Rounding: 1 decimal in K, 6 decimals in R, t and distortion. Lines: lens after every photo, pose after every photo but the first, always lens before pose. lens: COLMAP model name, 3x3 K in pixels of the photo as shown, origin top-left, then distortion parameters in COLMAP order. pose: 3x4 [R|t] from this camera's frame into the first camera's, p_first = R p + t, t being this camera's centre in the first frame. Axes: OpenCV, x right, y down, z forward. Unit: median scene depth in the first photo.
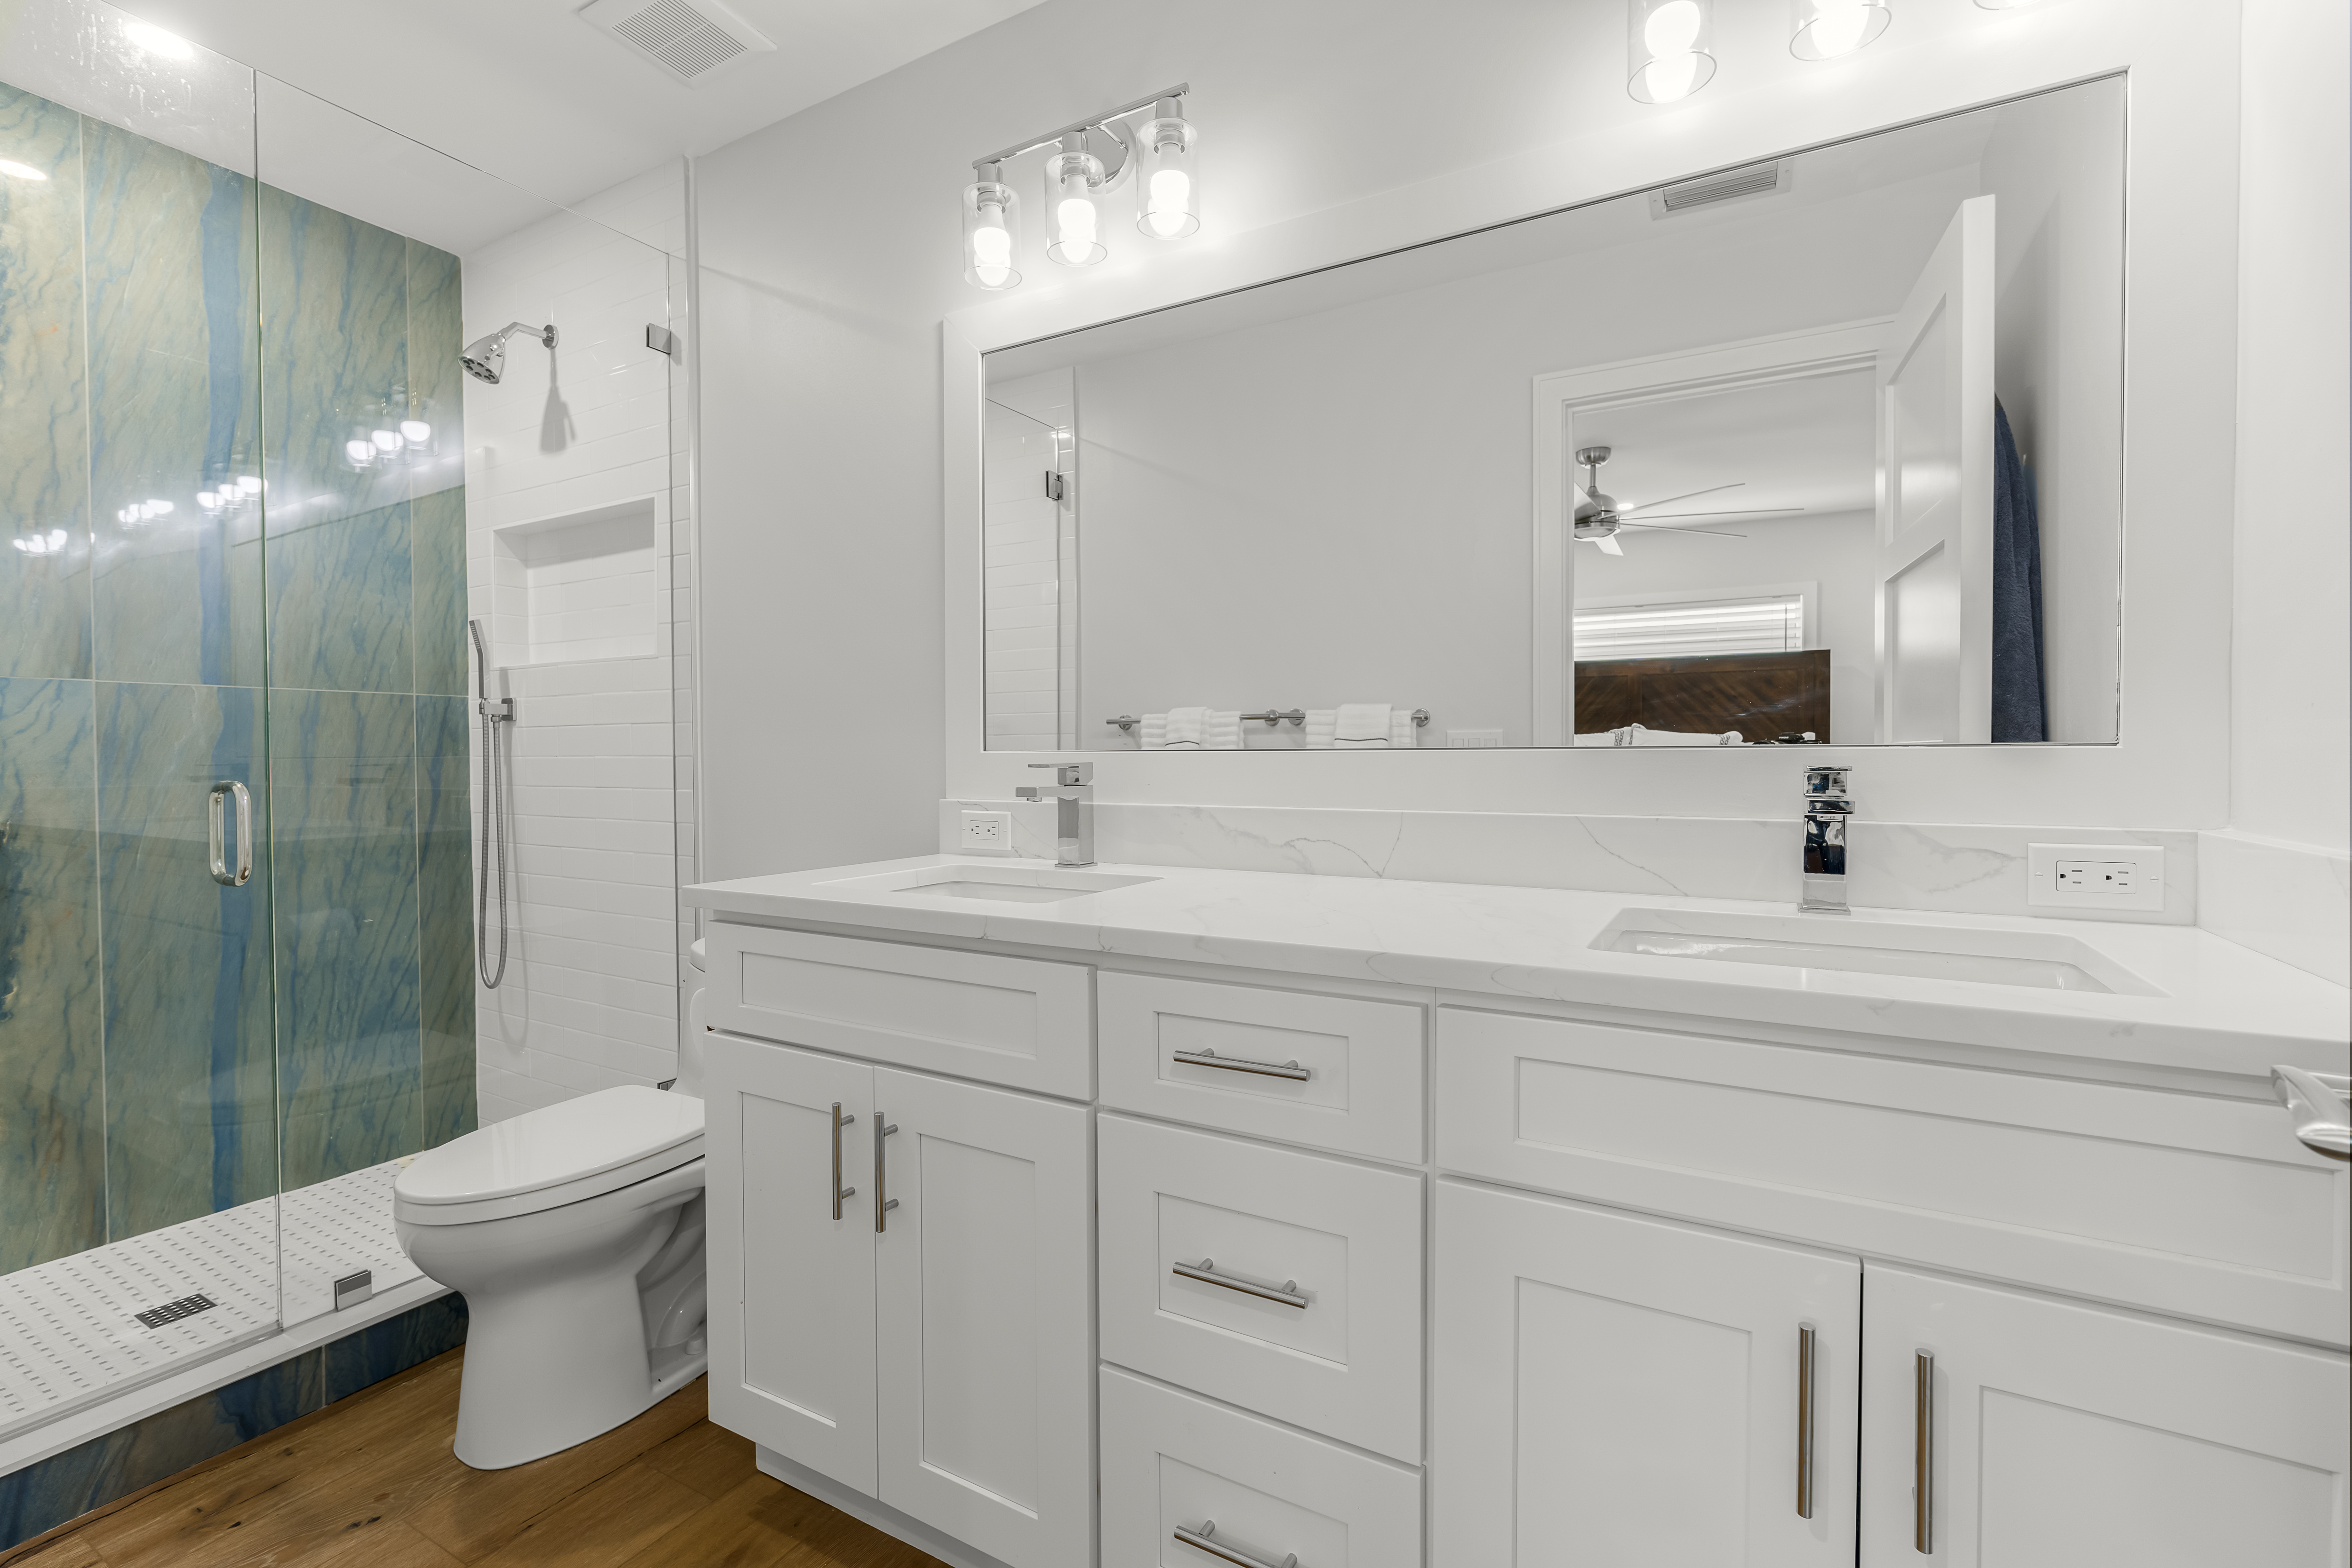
lens RADIAL K [[1046.5, 0, 1168.6], [0, 1046.5, 778.2], [0, 0, 1]] dist [-0.008878, 0.003170]
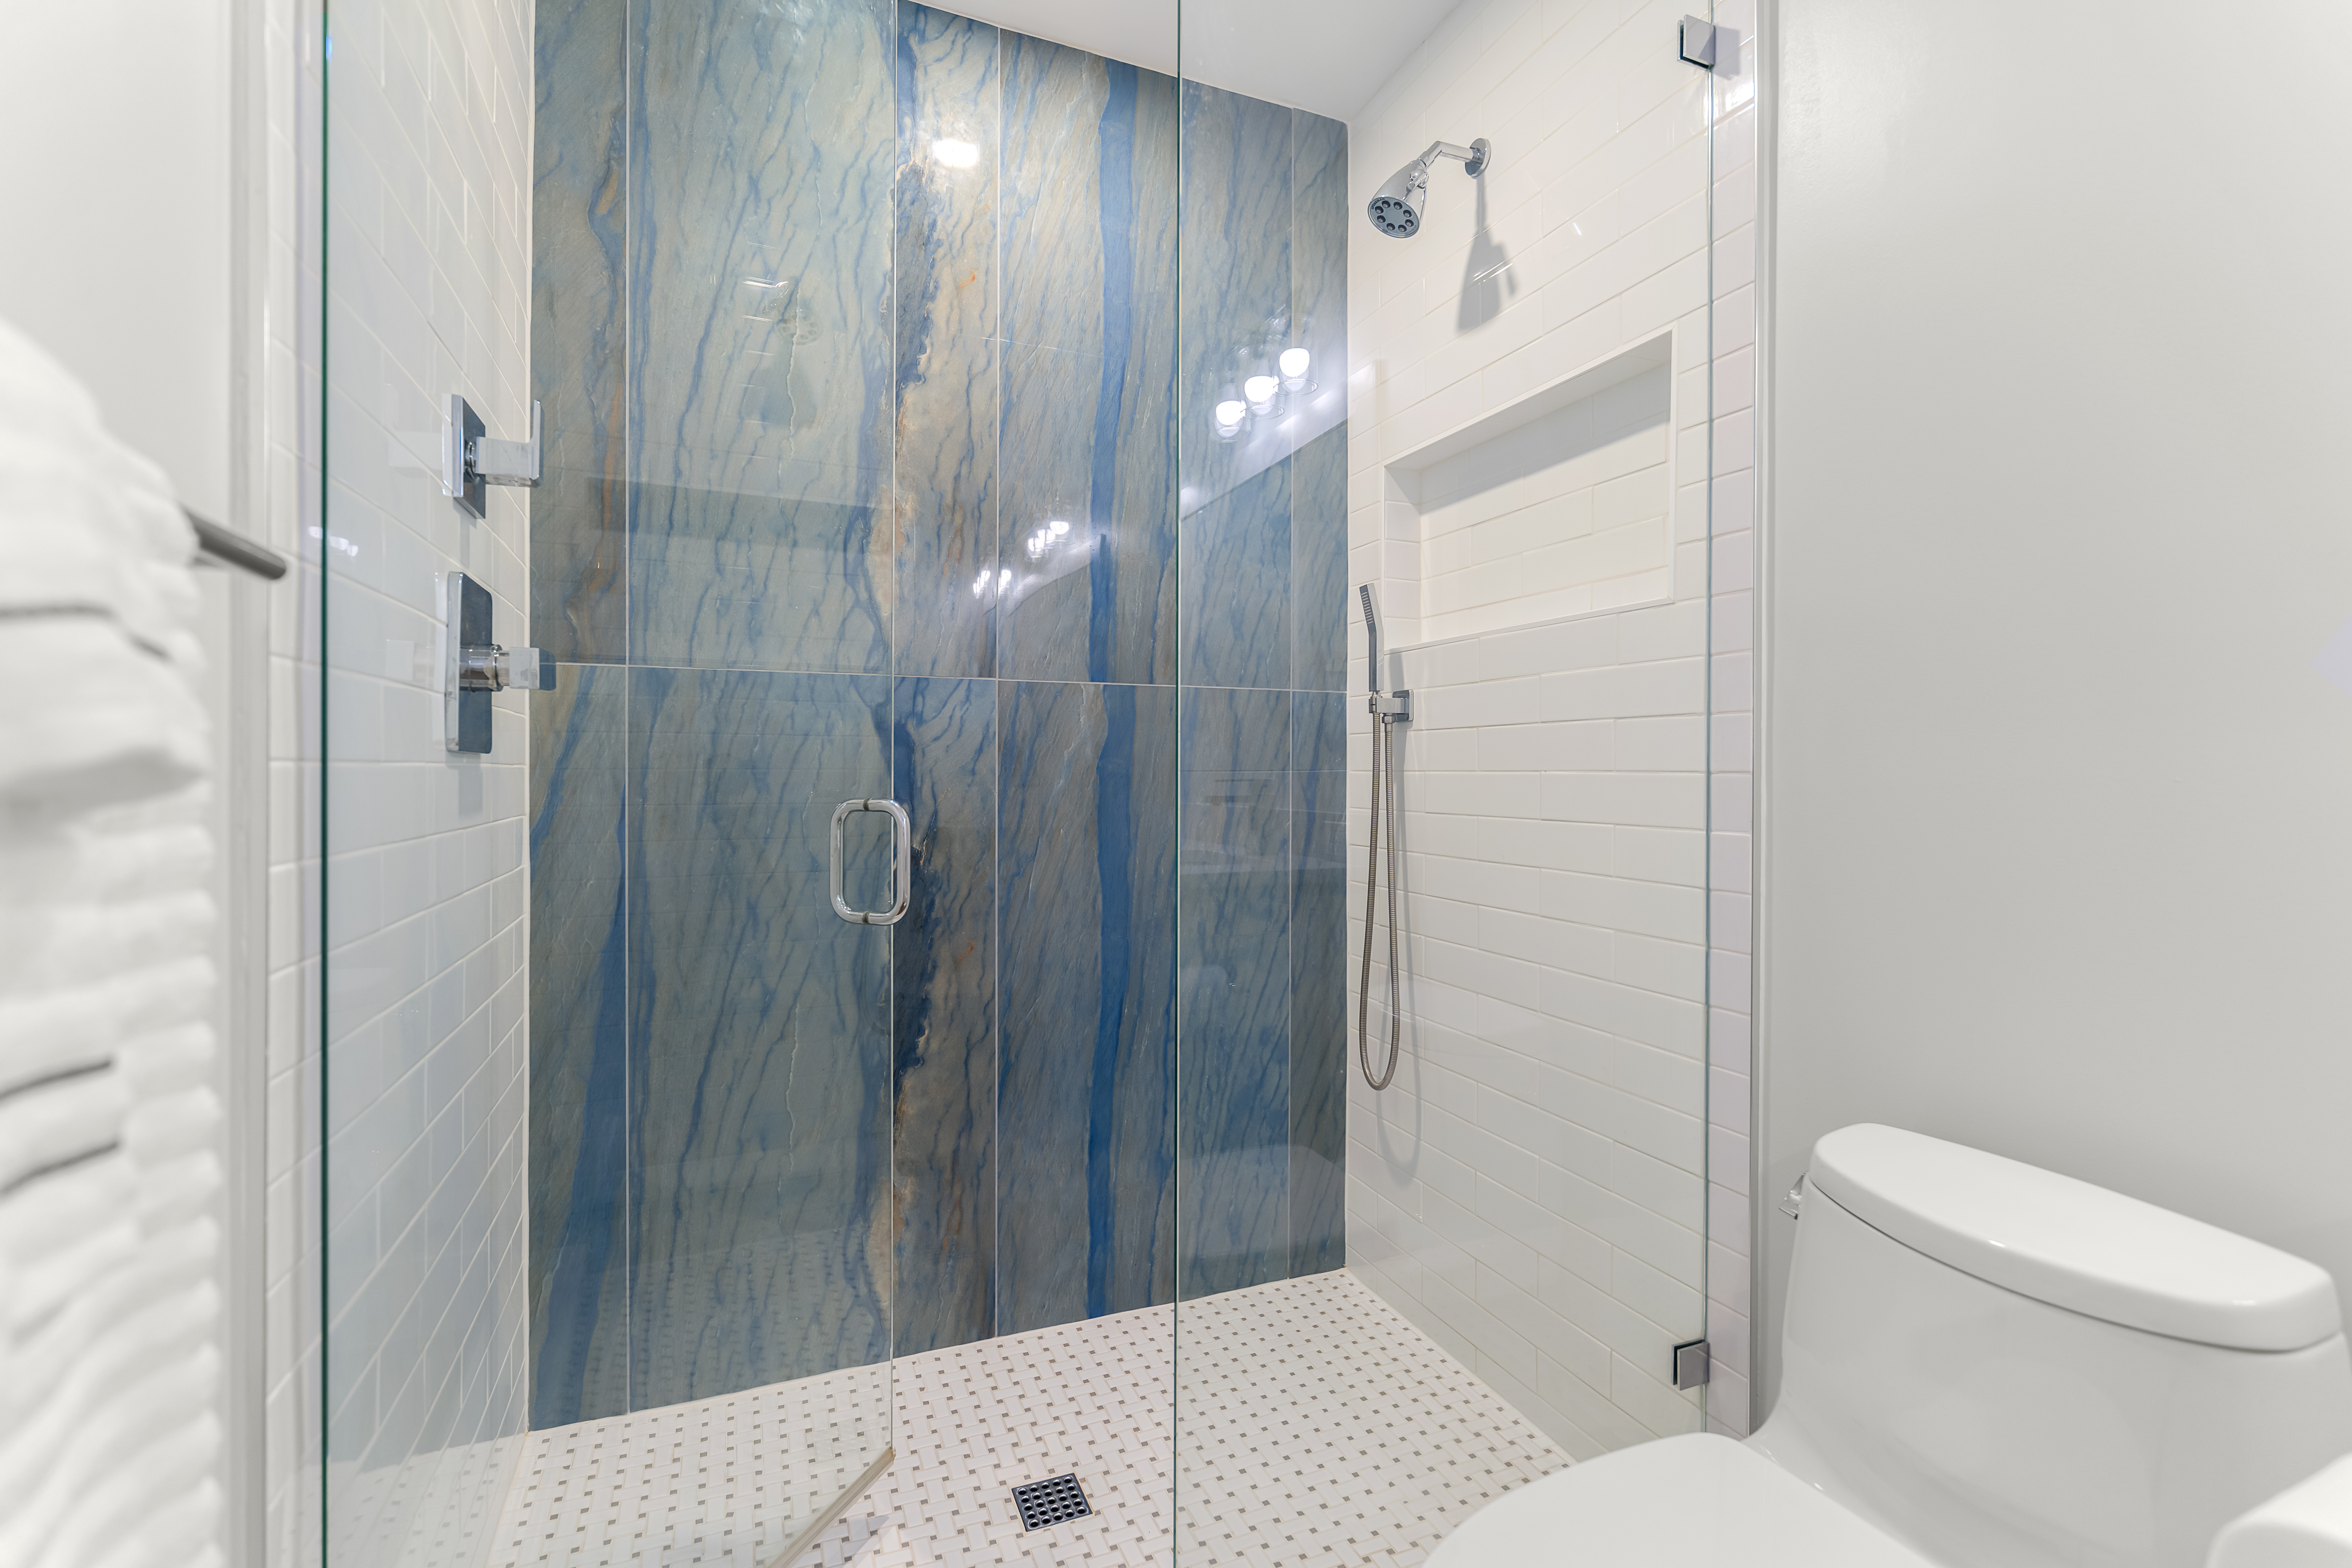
lens RADIAL K [[1046.5, 0, 1175.5], [0, 1046.5, 795.9], [0, 0, 1]] dist [-0.008878, 0.003170]
pose [[0.793091, 0.020596, -0.608754, -0.335463], [-0.020435, 0.999765, 0.007203, -0.005922], [0.608760, 0.006727, 0.793326, 0.349798]]
